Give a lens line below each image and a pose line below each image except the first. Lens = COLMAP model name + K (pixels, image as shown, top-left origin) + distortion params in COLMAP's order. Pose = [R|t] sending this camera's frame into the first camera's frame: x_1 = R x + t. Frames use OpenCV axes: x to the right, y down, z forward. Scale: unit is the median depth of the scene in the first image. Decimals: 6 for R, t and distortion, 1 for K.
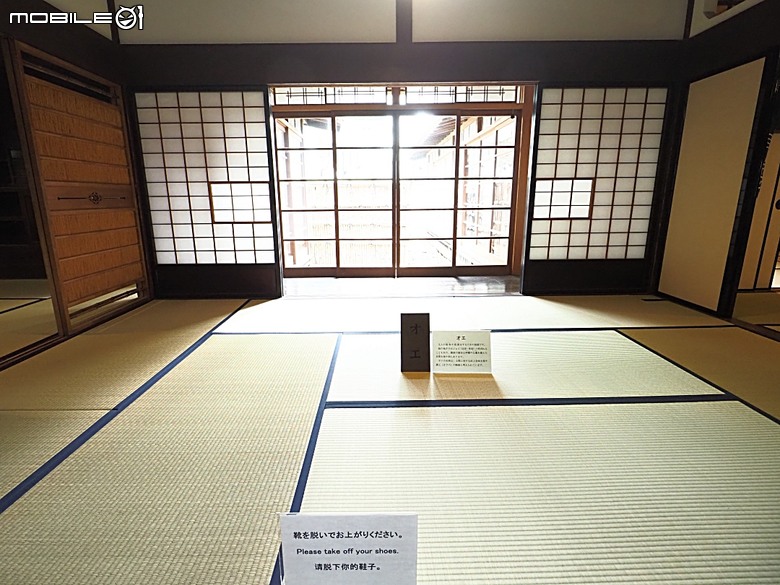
lens RADIAL K [[359.4, 0, 388.0], [0, 359.4, 277.2], [0, 0, 1]] dist [0.001355, 0.000408]
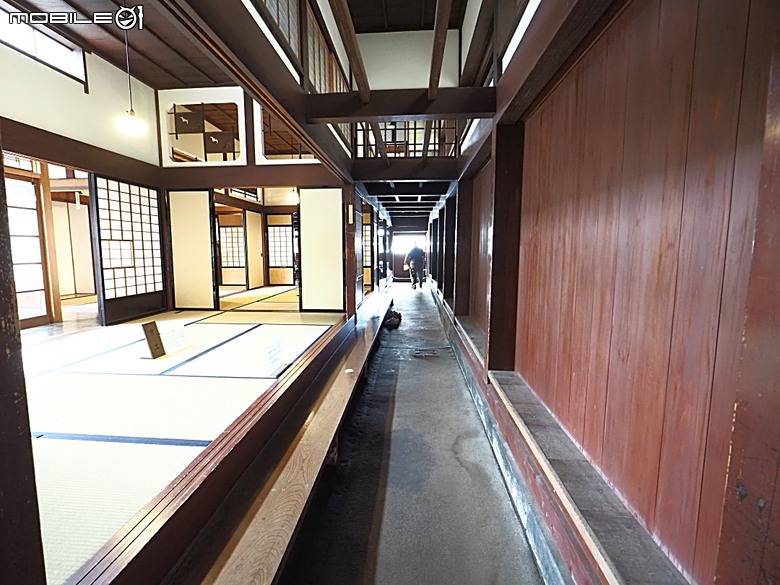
lens RADIAL K [[378.4, 0, 390.0], [0, 378.4, 292.5], [0, 0, 1]] dist [-0.015369, 0.000284]
pose [[0.077699, -0.106385, 0.991284, -0.928673], [0.206564, 0.974433, 0.088386, 0.020704], [-0.975343, 0.197896, 0.097688, -0.163079]]
